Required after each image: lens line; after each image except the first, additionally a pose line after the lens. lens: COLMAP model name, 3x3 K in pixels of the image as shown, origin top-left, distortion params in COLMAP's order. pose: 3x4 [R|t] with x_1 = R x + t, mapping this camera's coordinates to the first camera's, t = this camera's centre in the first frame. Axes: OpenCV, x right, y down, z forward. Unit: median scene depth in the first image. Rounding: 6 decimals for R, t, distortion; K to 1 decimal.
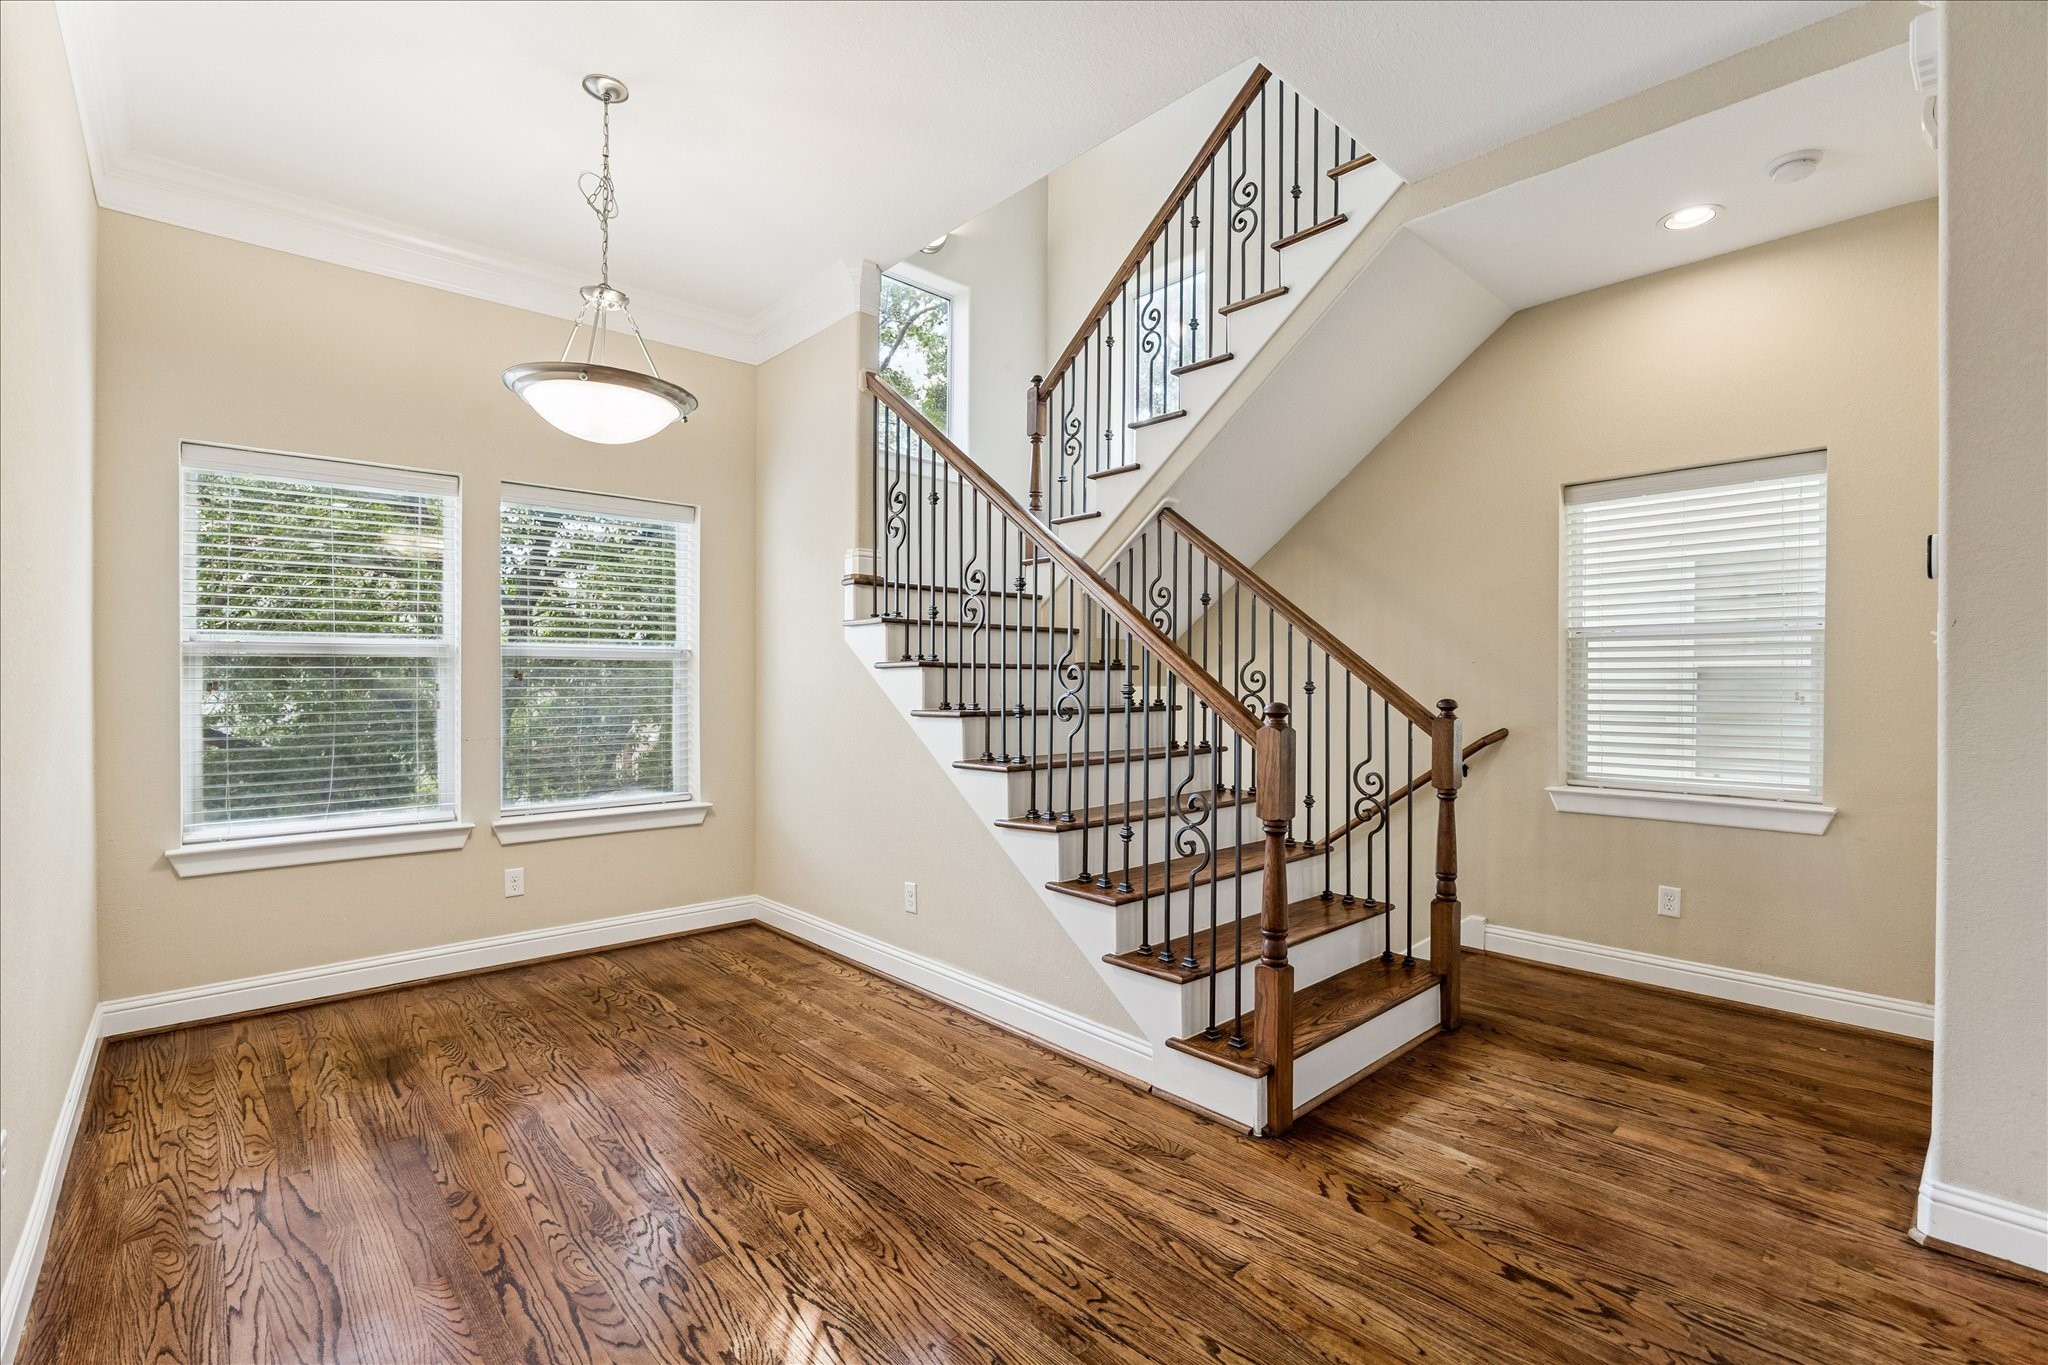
lens RADIAL K [[904.3, 0, 1037.3], [0, 904.3, 679.8], [0, 0, 1]] dist [-0.003769, -0.000265]
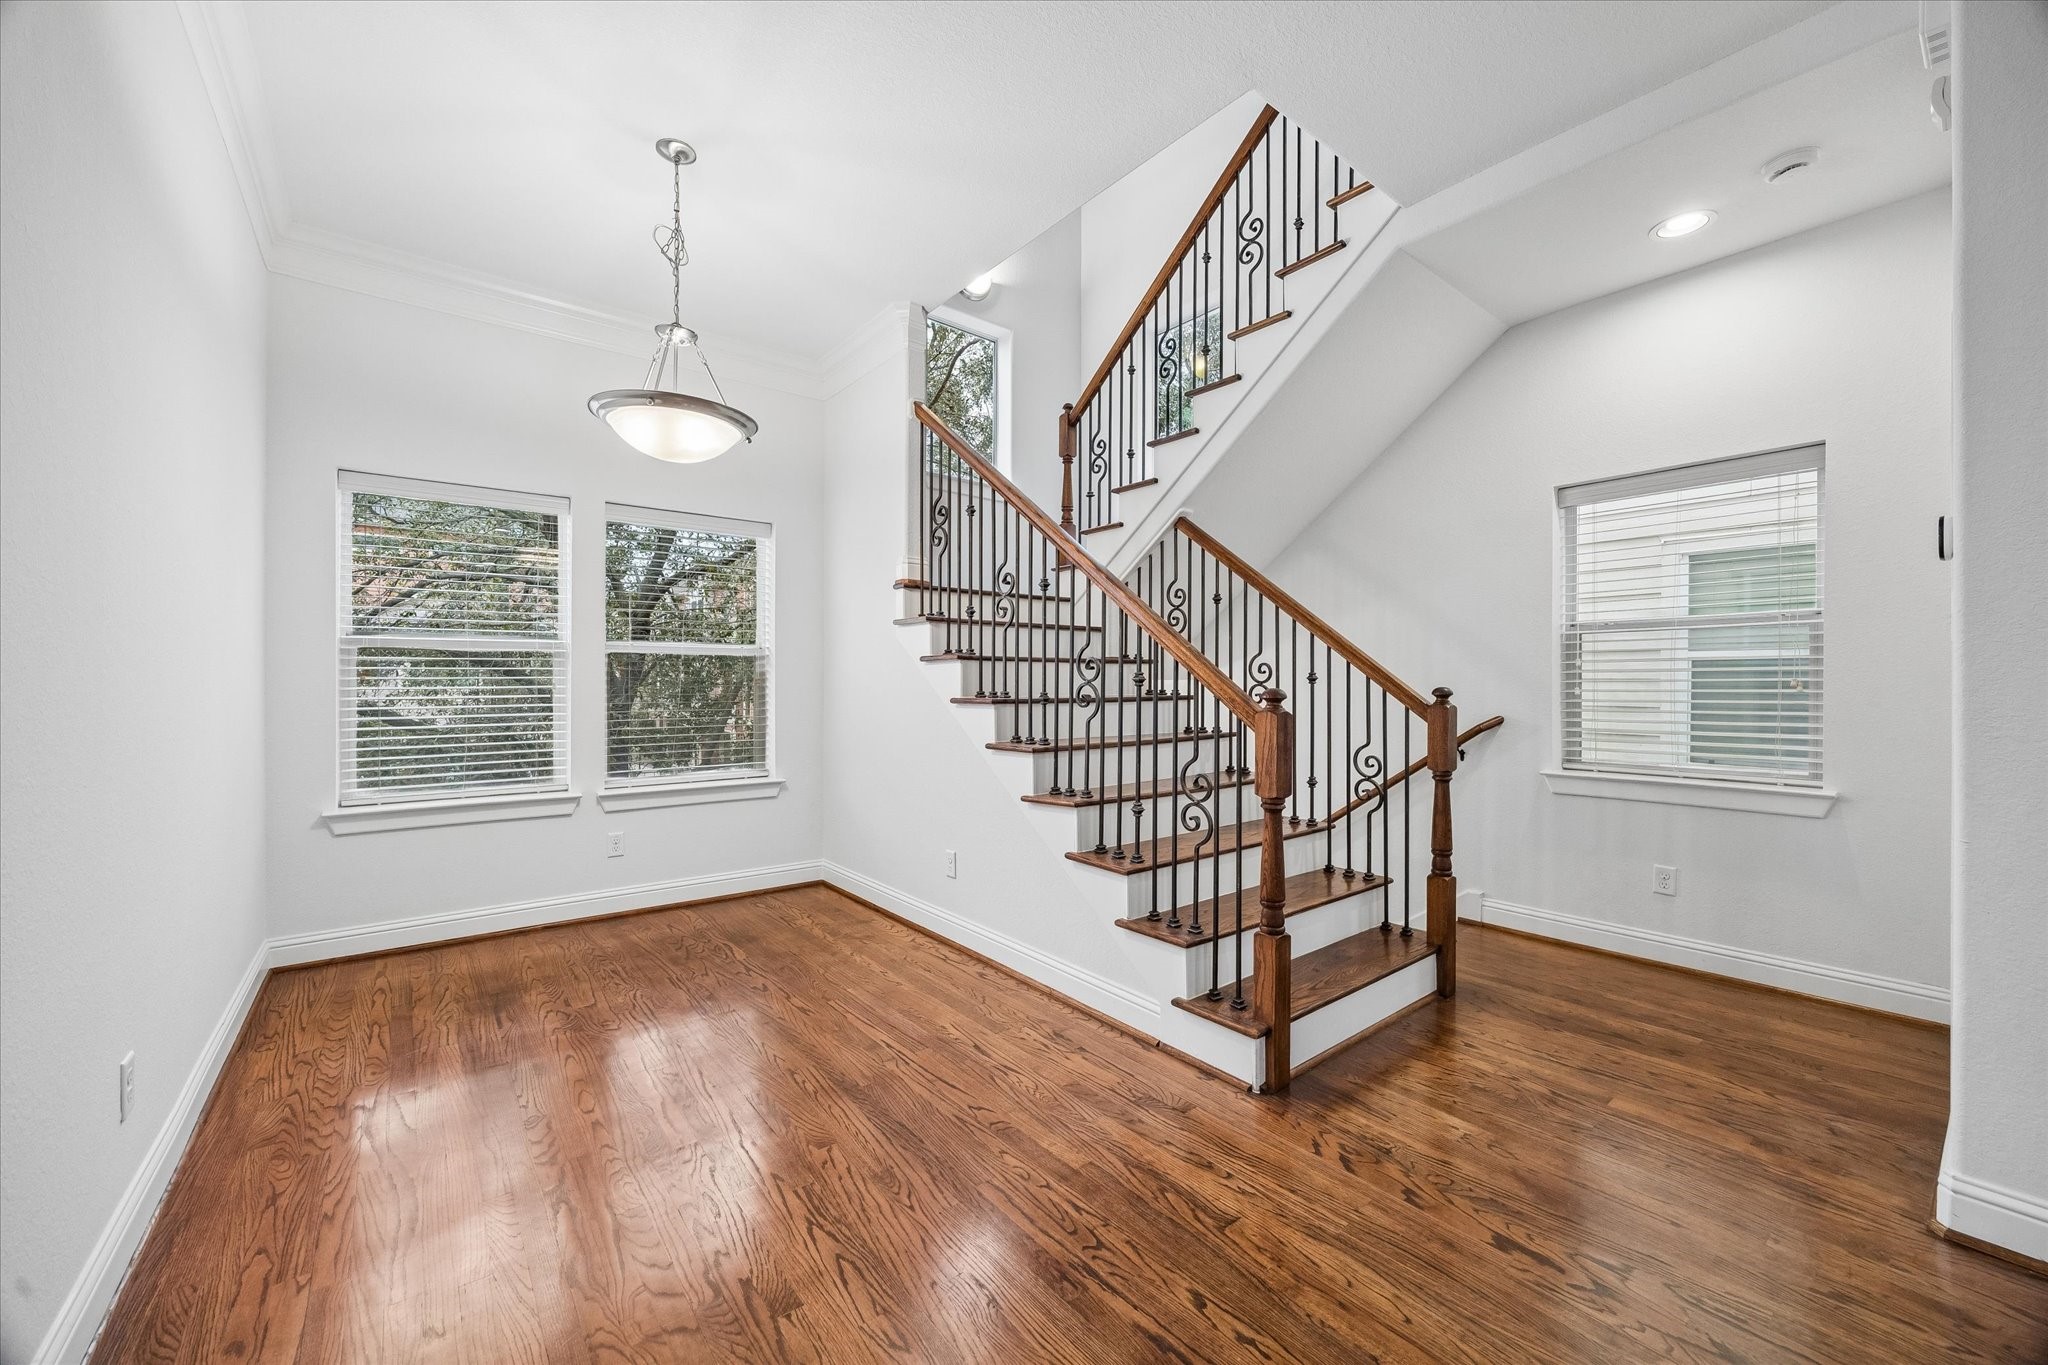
lens RADIAL K [[772.6, 0, 1027.6], [0, 772.6, 677.1], [0, 0, 1]] dist [-0.004298, 0.001069]
pose [[0.996950, -0.001081, -0.078032, 0.043430], [0.000731, 0.999990, -0.004516, 0.016446], [0.078036, 0.004445, 0.996941, 0.063383]]
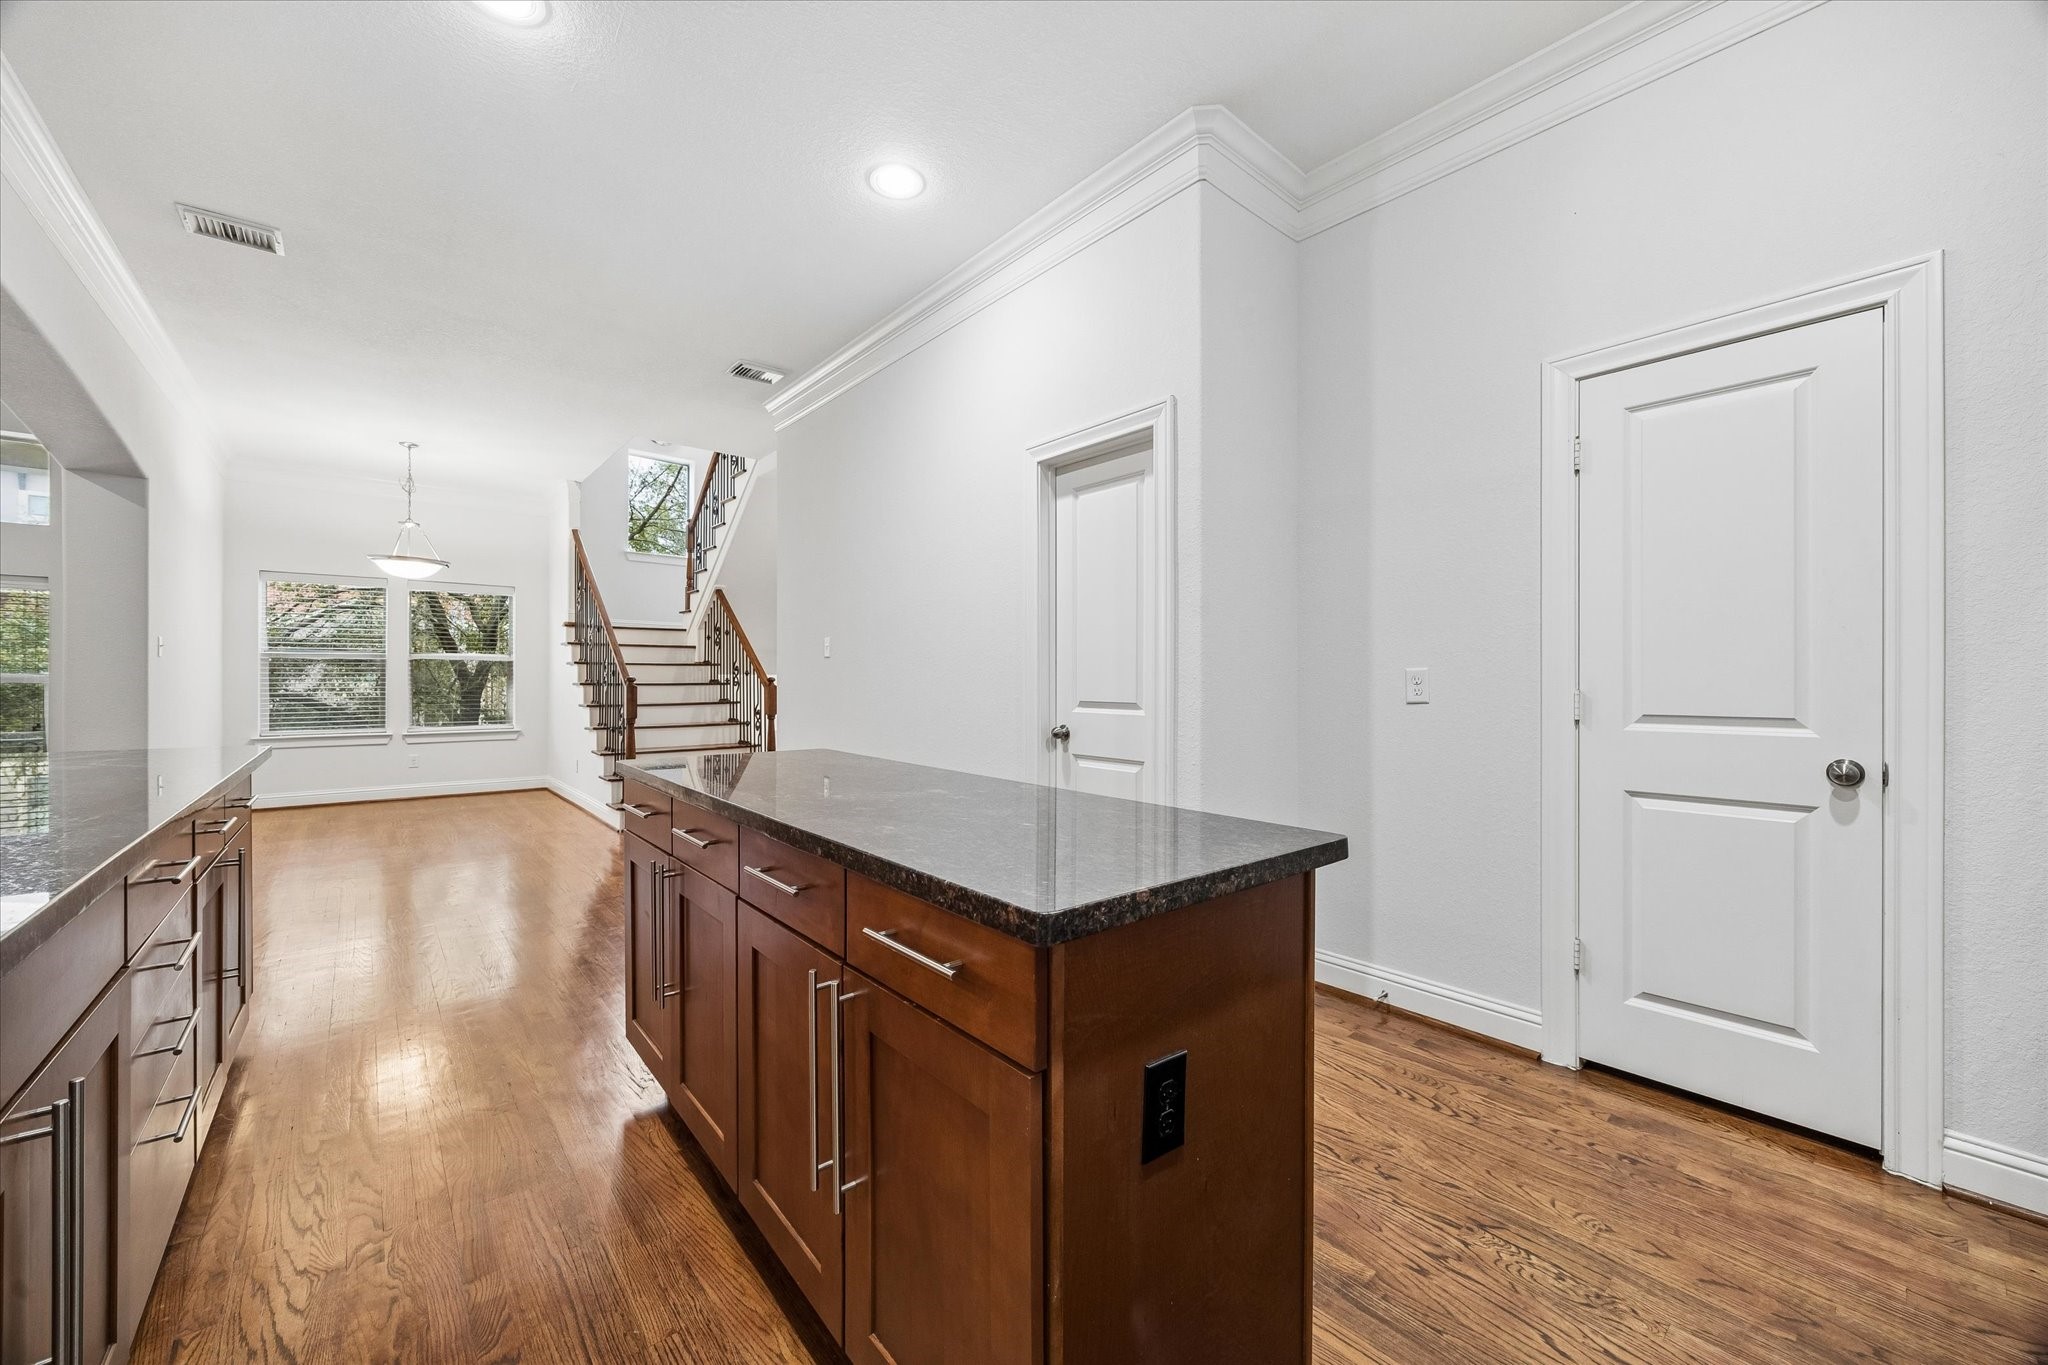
lens RADIAL K [[764.3, 0, 1021.6], [0, 764.3, 677.1], [0, 0, 1]] dist [0.000802, 0.000099]
pose [[0.999159, 0.000141, -0.040997, 1.469622], [-0.000297, 0.999993, -0.003781, 0.036186], [0.040996, 0.003790, 0.999152, -1.217177]]
